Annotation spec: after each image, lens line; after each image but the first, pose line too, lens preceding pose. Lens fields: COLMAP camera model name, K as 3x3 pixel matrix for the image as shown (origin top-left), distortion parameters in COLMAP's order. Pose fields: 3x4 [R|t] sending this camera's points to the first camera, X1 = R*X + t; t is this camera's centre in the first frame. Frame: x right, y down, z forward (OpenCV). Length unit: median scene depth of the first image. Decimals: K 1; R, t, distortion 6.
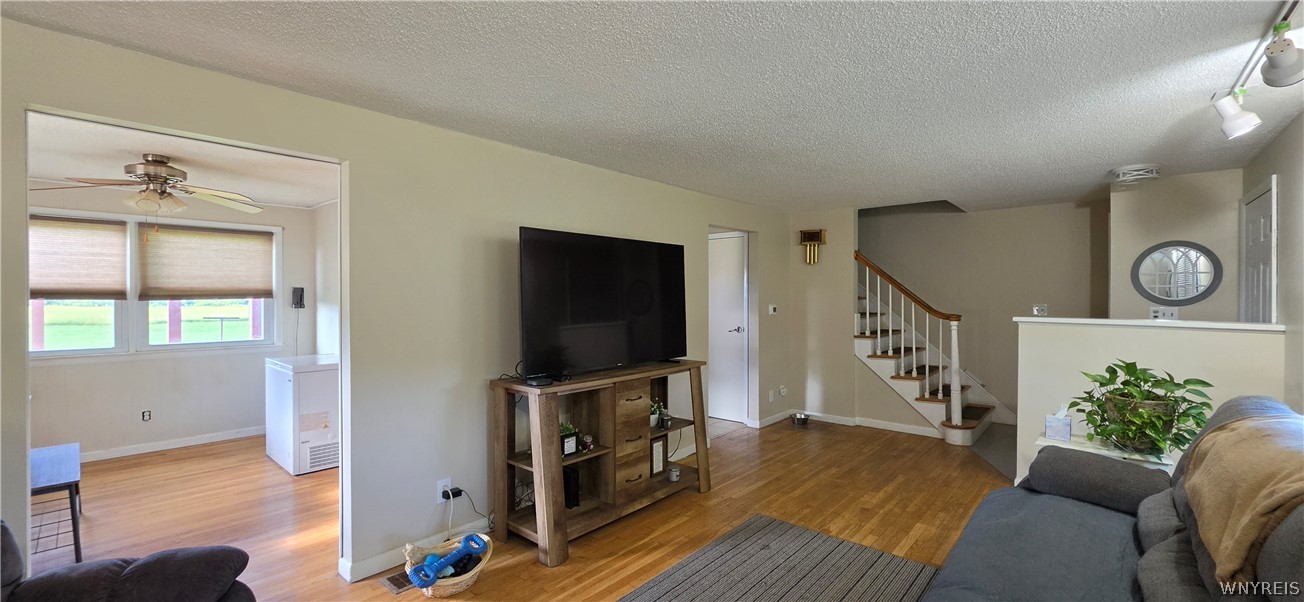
lens RADIAL K [[526.4, 0, 652.4], [0, 526.4, 297.4], [0, 0, 1]] dist [0.001617, -0.000077]
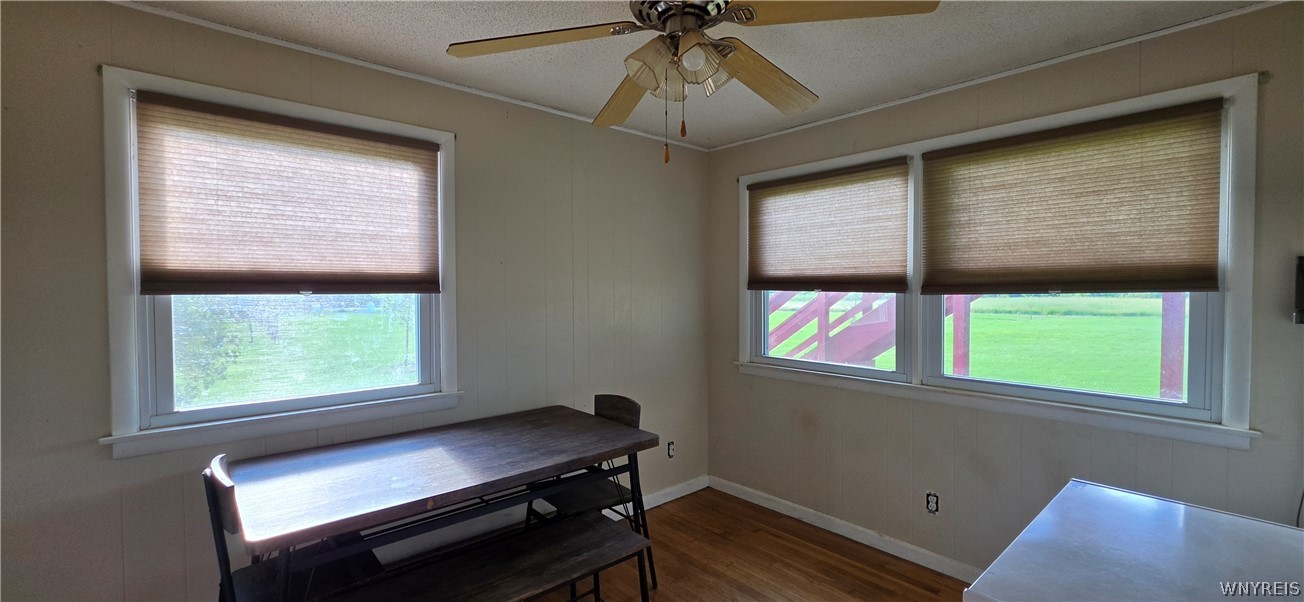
lens RADIAL K [[526.4, 0, 647.4], [0, 526.4, 300.5], [0, 0, 1]] dist [0.001617, -0.000077]
pose [[-0.126964, 0.022189, -0.991659, -0.389381], [-0.000035, 0.999750, 0.022375, 0.000363], [0.991907, 0.002876, -0.126932, 0.793590]]
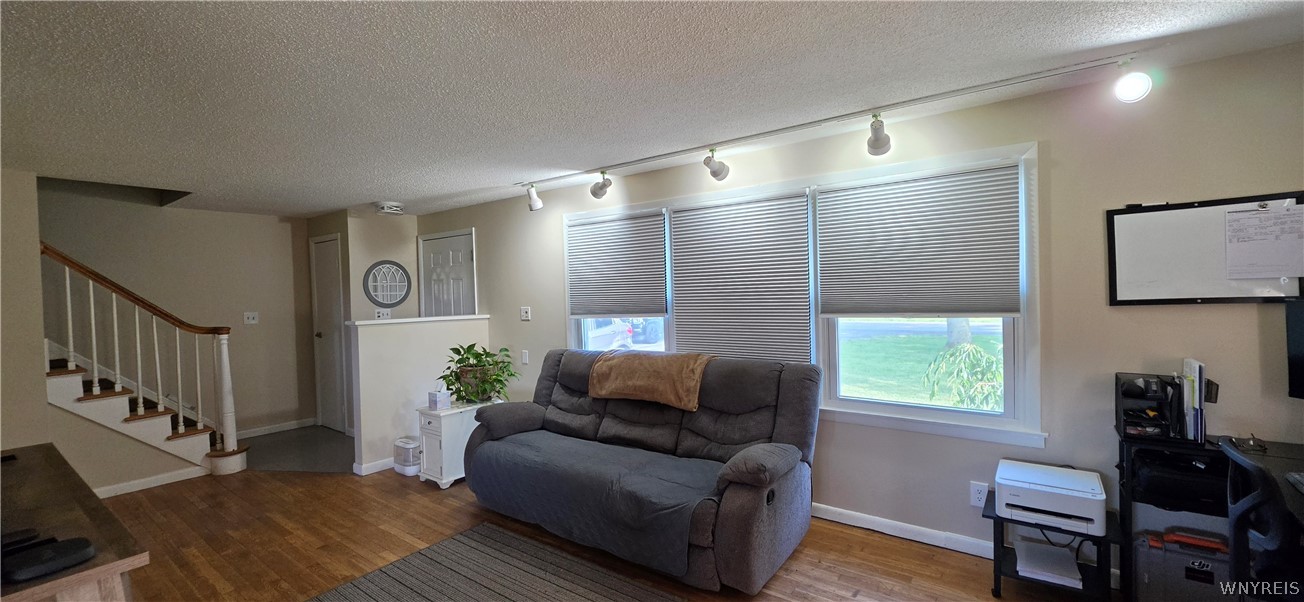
lens RADIAL K [[526.4, 0, 651.4], [0, 526.4, 302.4], [0, 0, 1]] dist [0.001617, -0.000077]
pose [[-0.079536, -0.020488, 0.996621, -0.389225], [0.028067, 0.999346, 0.022784, -0.009366], [-0.996437, 0.029785, -0.078909, 0.388253]]
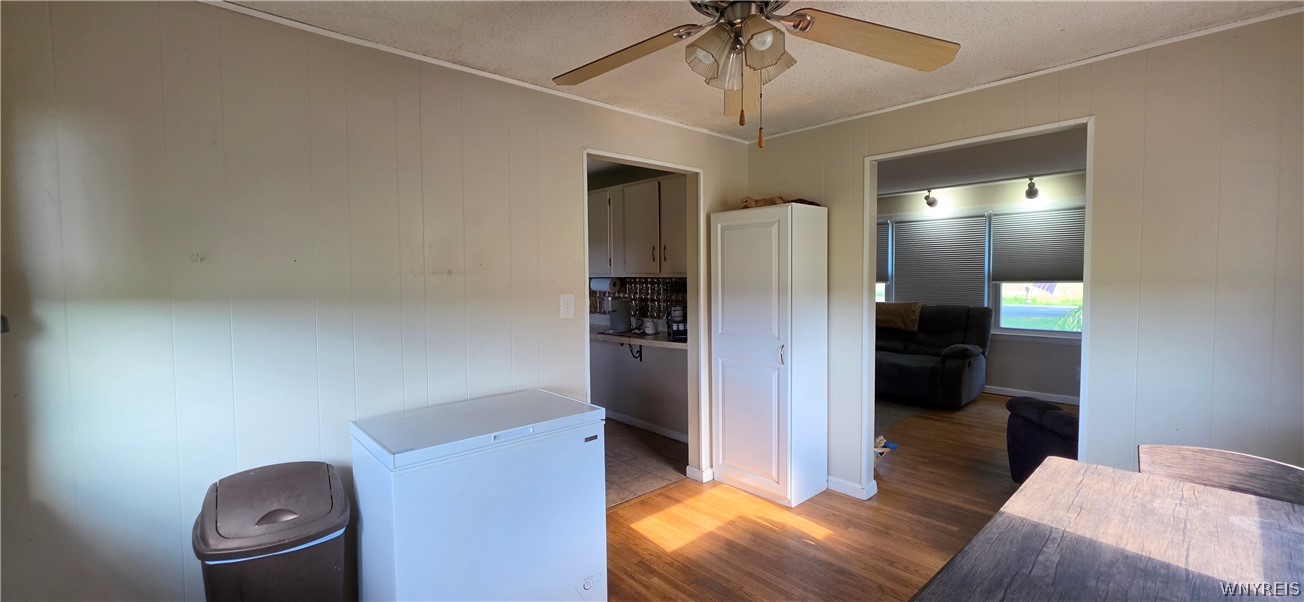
lens RADIAL K [[526.4, 0, 653.7], [0, 526.4, 300.2], [0, 0, 1]] dist [0.001617, -0.000077]
pose [[0.103312, -0.051968, 0.993290, -1.072669], [0.015219, 0.998600, 0.050663, -0.003326], [-0.994533, 0.009883, 0.103959, 0.795181]]
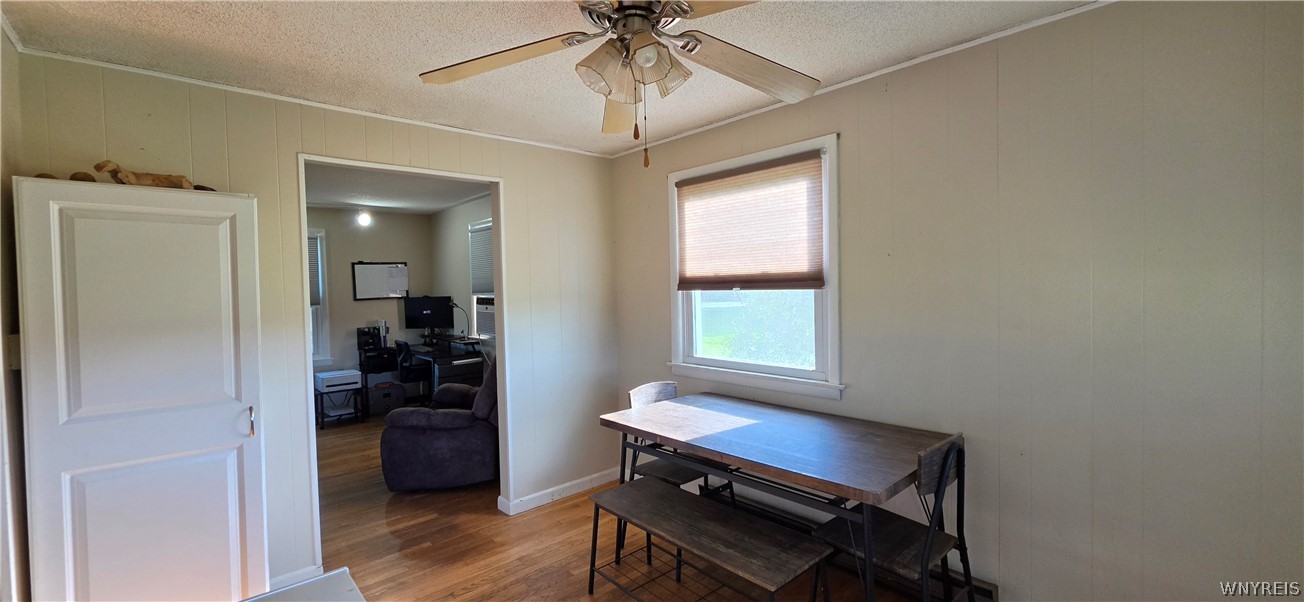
lens RADIAL K [[526.4, 0, 648.4], [0, 526.4, 300.9], [0, 0, 1]] dist [0.001617, -0.000077]
pose [[-0.993671, 0.019810, 0.110570, -0.769166], [0.023400, 0.999237, 0.031263, -0.004785], [-0.109866, 0.033652, -0.993377, 1.106994]]
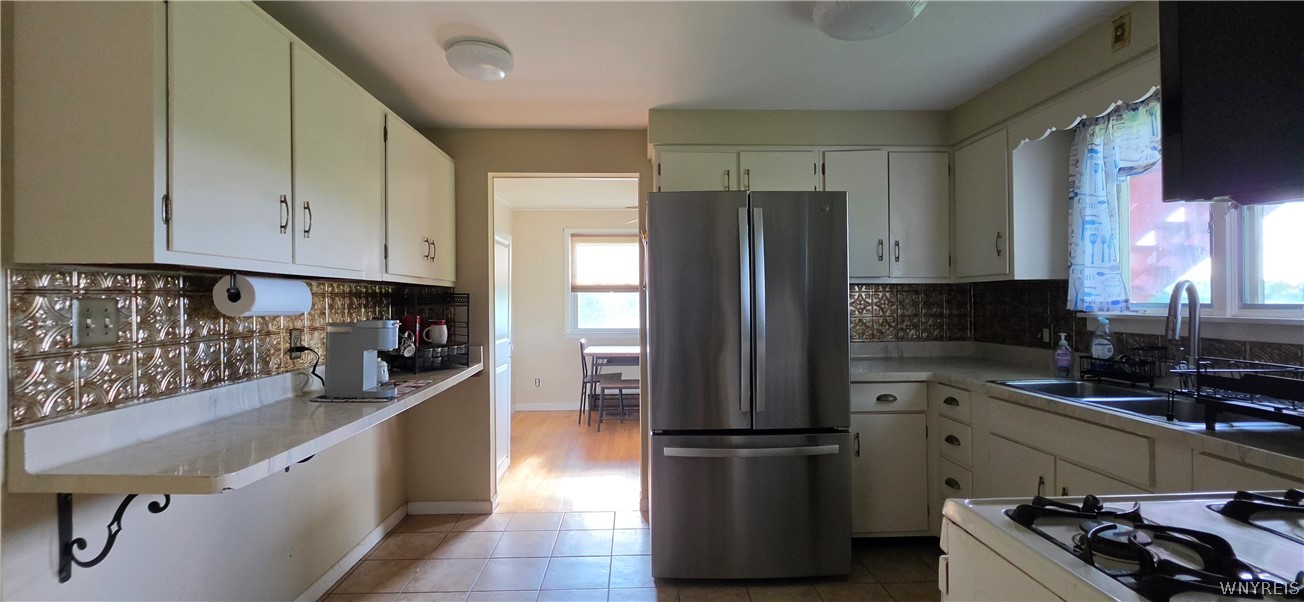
lens RADIAL K [[526.4, 0, 653.9], [0, 526.4, 302.1], [0, 0, 1]] dist [0.001617, -0.000077]
pose [[-0.724824, 0.005937, -0.688909, 0.044533], [0.000251, 0.999965, 0.008353, 0.018134], [0.688934, 0.005881, -0.724800, 1.493389]]
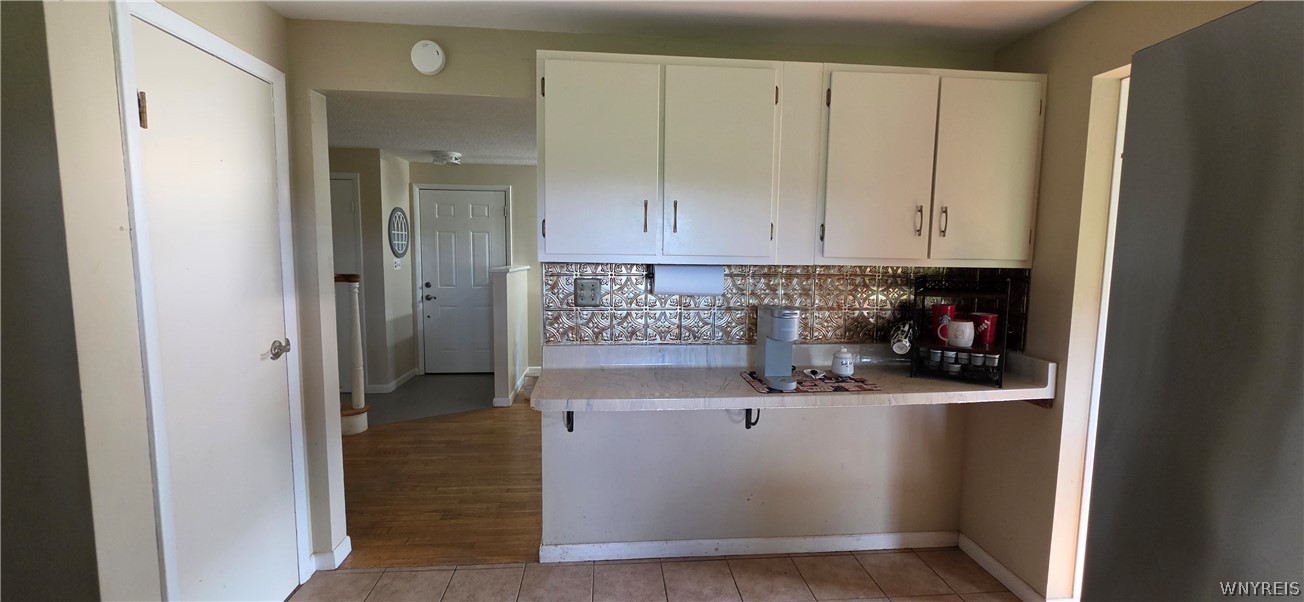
lens RADIAL K [[526.4, 0, 649.2], [0, 526.4, 302.6], [0, 0, 1]] dist [0.001617, -0.000077]
pose [[-0.725962, -0.076276, 0.683492, -0.327492], [-0.009012, 0.994800, 0.101446, -0.010592], [-0.687676, 0.067487, -0.722874, 1.384025]]
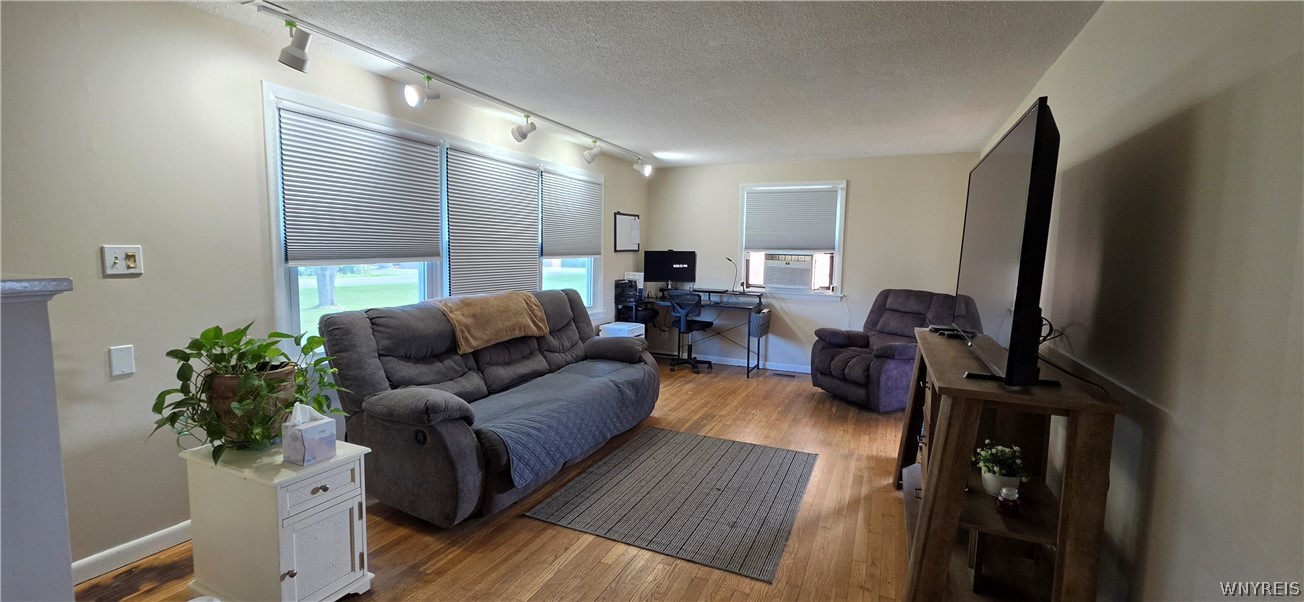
lens RADIAL K [[526.4, 0, 648.0], [0, 526.4, 299.7], [0, 0, 1]] dist [0.001617, -0.000077]
pose [[-0.959418, 0.009125, -0.281840, 0.386150], [-0.018050, 0.995439, 0.093672, 0.012320], [0.281409, 0.094958, -0.954878, 1.143873]]
